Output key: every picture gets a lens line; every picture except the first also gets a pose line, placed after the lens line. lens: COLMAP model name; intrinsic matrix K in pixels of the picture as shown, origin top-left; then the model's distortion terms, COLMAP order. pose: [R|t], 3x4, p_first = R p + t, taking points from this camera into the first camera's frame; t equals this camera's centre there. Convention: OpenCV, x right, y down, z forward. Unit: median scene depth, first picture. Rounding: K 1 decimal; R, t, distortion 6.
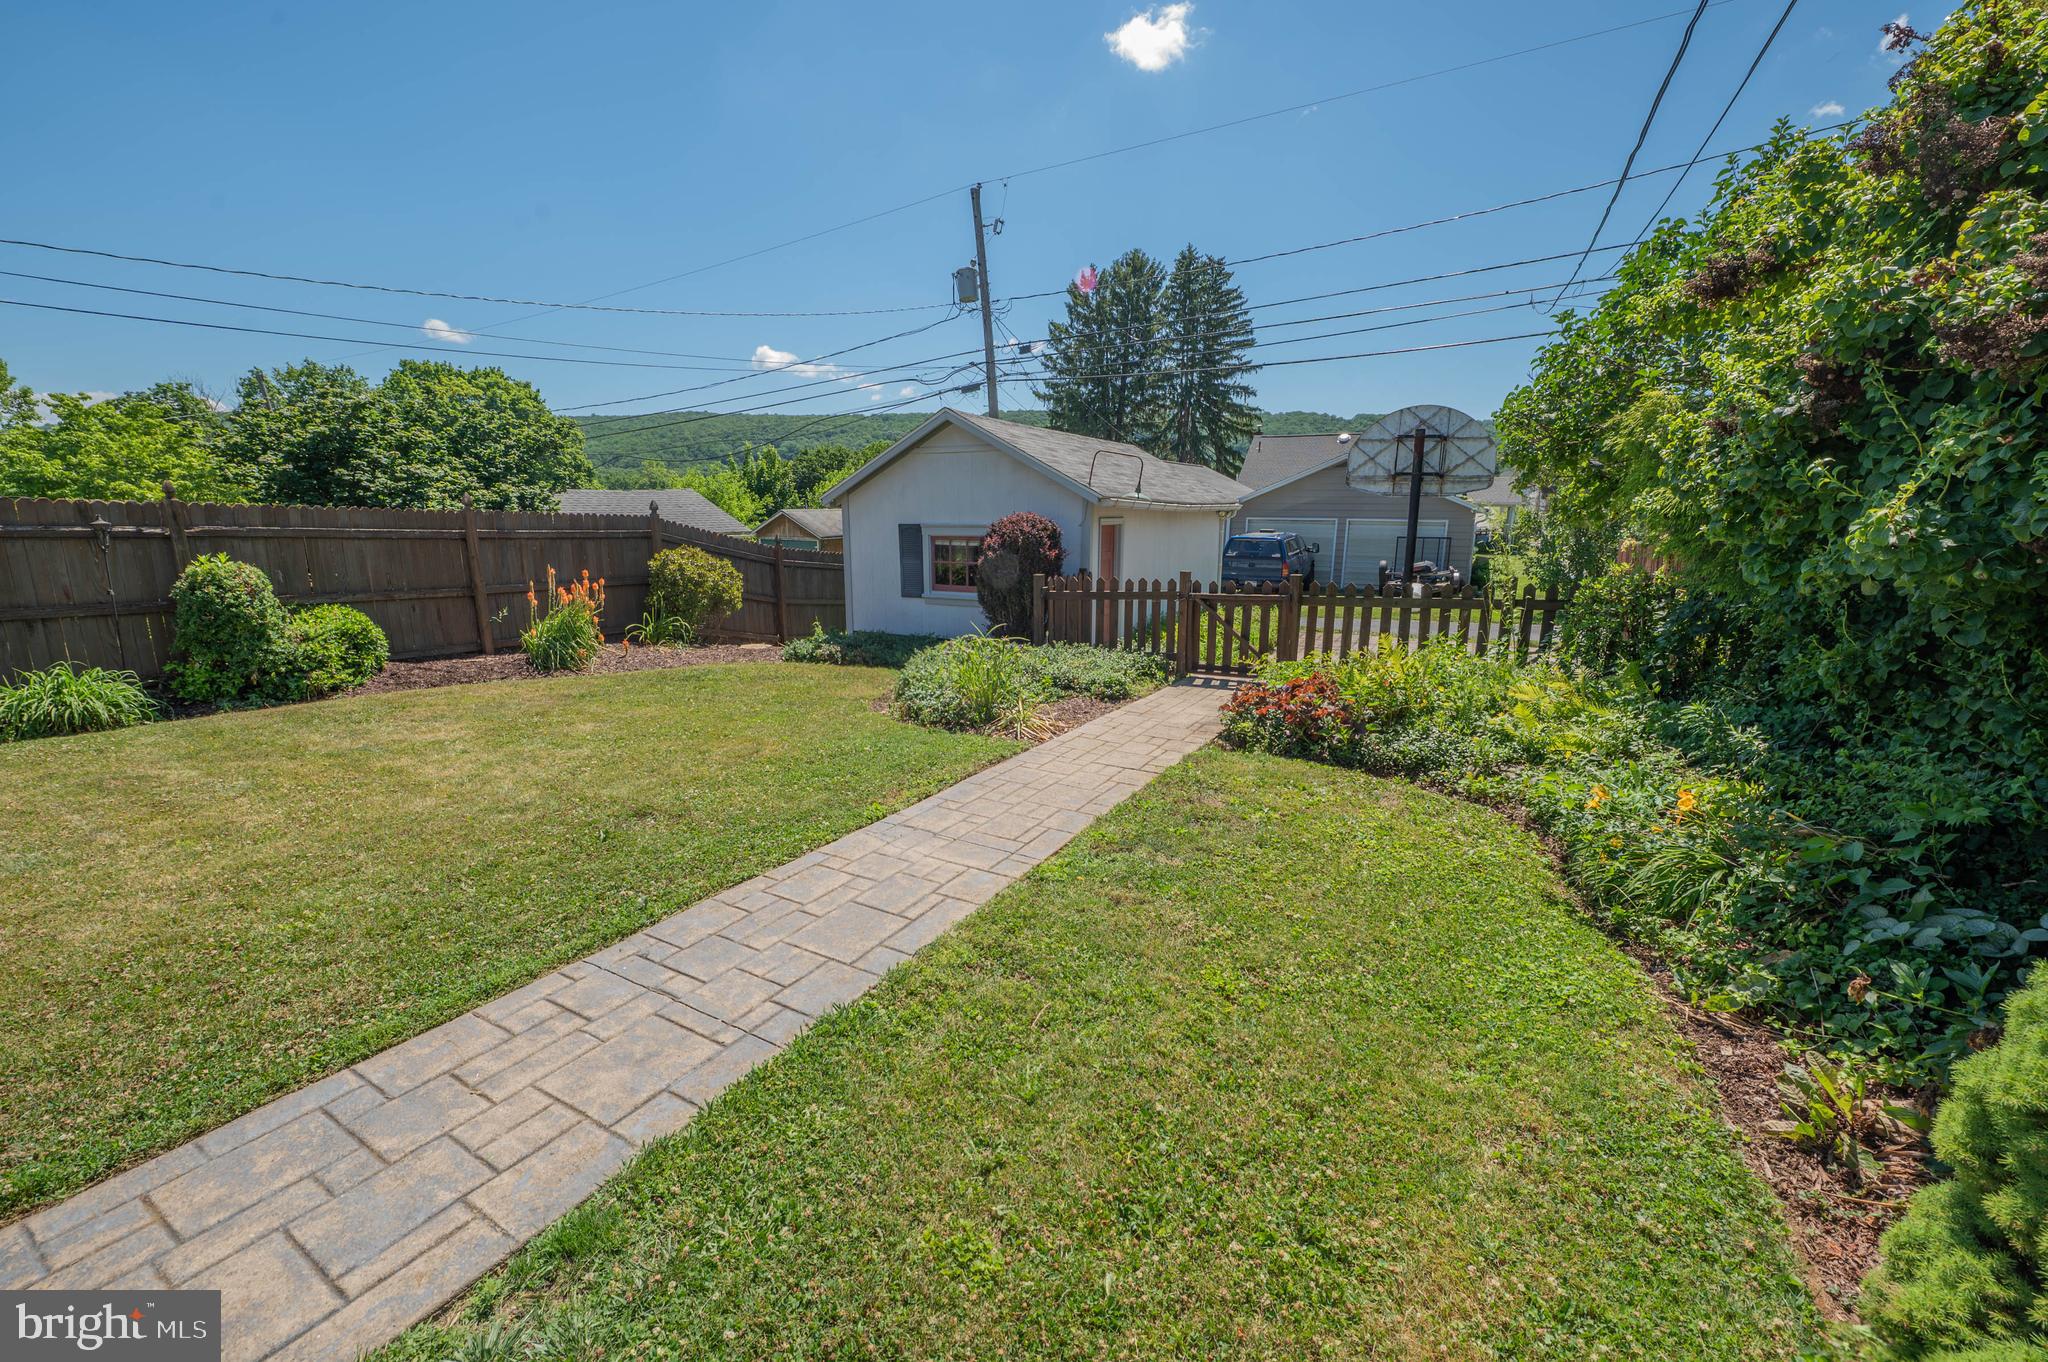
lens RADIAL K [[819.4, 0, 1022.9], [0, 819.4, 674.9], [0, 0, 1]] dist [-0.007879, -0.000322]
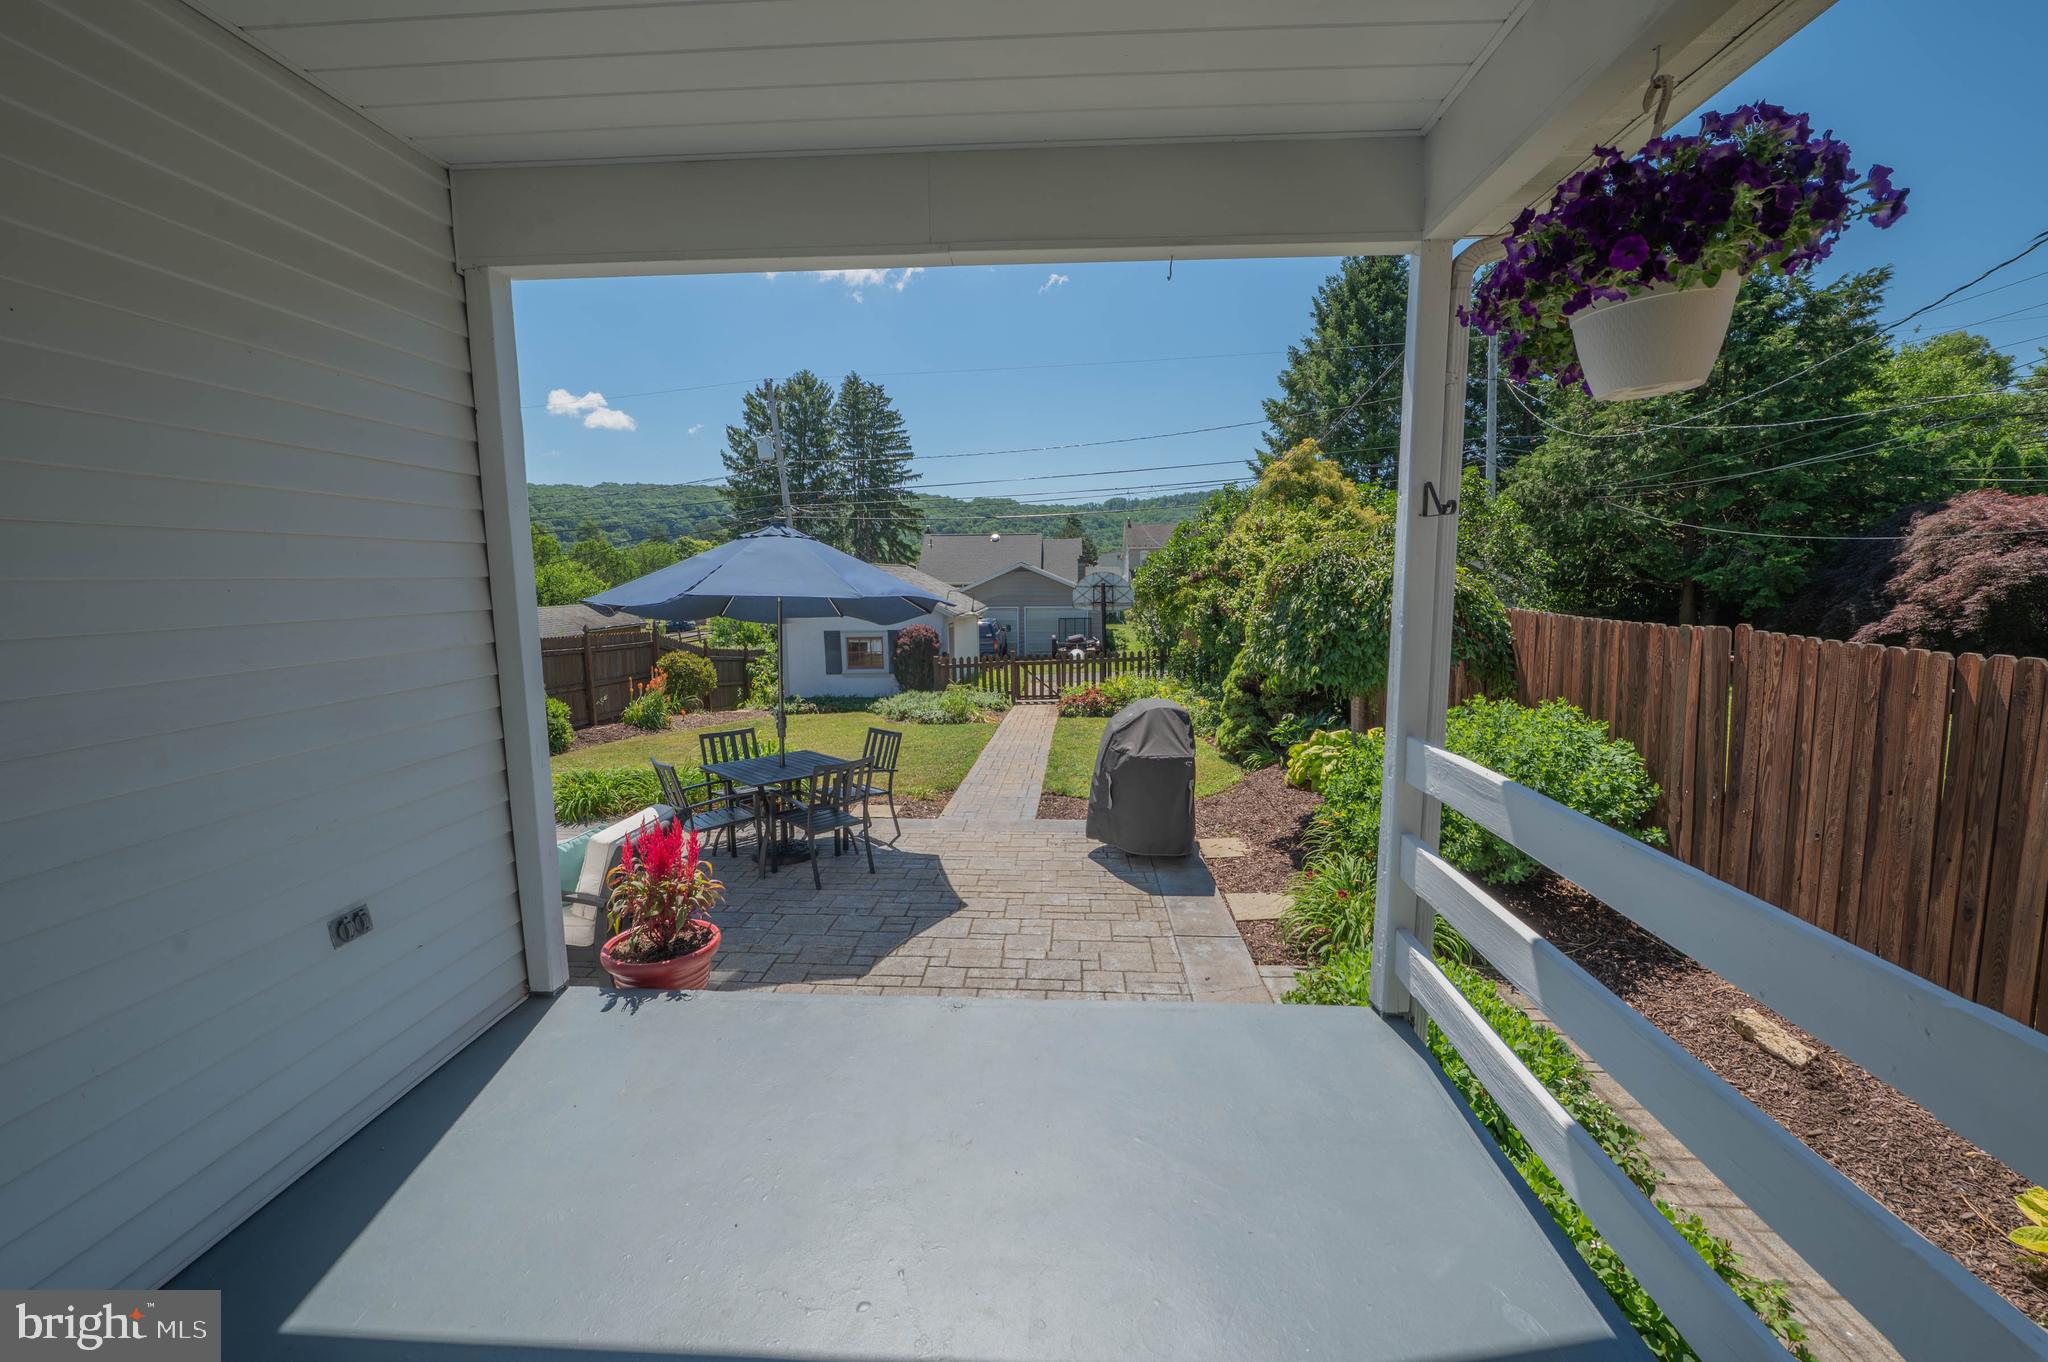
lens RADIAL K [[819.4, 0, 1028.7], [0, 819.4, 681.1], [0, 0, 1]] dist [-0.007879, -0.000322]
pose [[0.905727, -0.065556, 0.418761, -0.093197], [0.099775, 0.993180, -0.060319, 0.011510], [-0.411951, 0.096414, 0.906091, -0.131234]]
